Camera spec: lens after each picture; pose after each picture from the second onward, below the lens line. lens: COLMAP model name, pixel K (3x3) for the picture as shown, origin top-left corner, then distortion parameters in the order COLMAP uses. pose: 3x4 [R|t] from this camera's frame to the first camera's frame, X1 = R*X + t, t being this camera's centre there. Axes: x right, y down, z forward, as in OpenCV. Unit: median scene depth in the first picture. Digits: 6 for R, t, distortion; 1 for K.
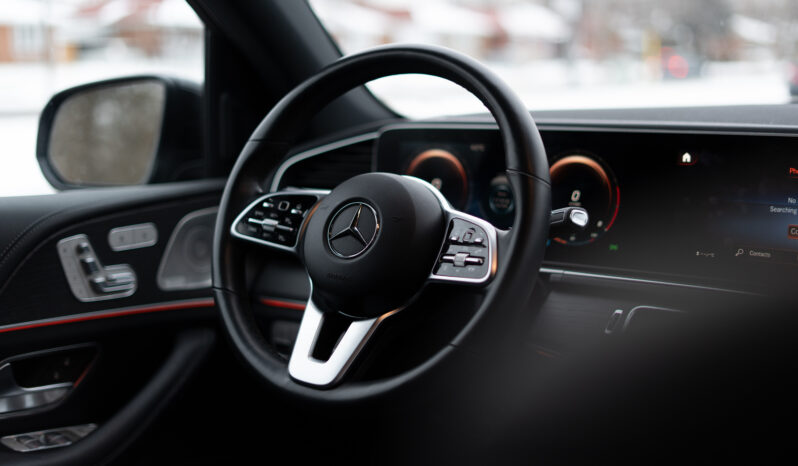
lens RADIAL K [[1097.3, 0, 399.1], [0, 1097.3, 232.2], [0, 0, 1]] dist [-0.001107, 0.000000]
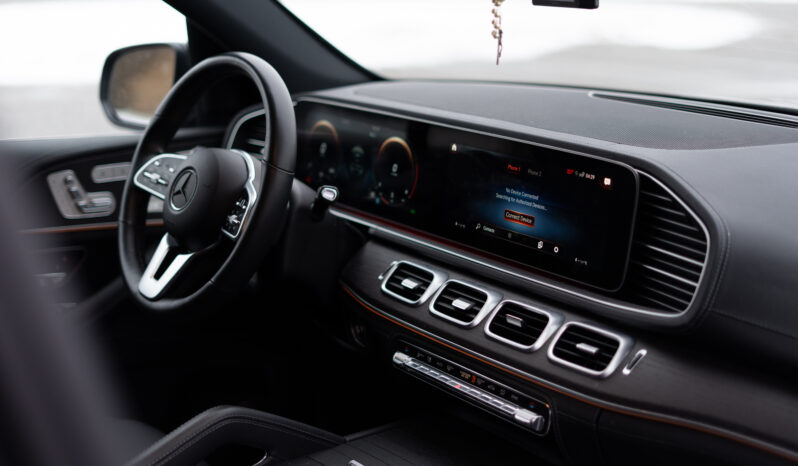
lens RADIAL K [[1097.3, 0, 398.7], [0, 1097.3, 233.7], [0, 0, 1]] dist [-0.001107, 0.000000]
pose [[0.949477, 0.085796, -0.301881, 0.550735], [-0.049955, 0.990959, 0.124517, -0.115305], [0.309835, -0.103146, 0.945179, -0.213639]]
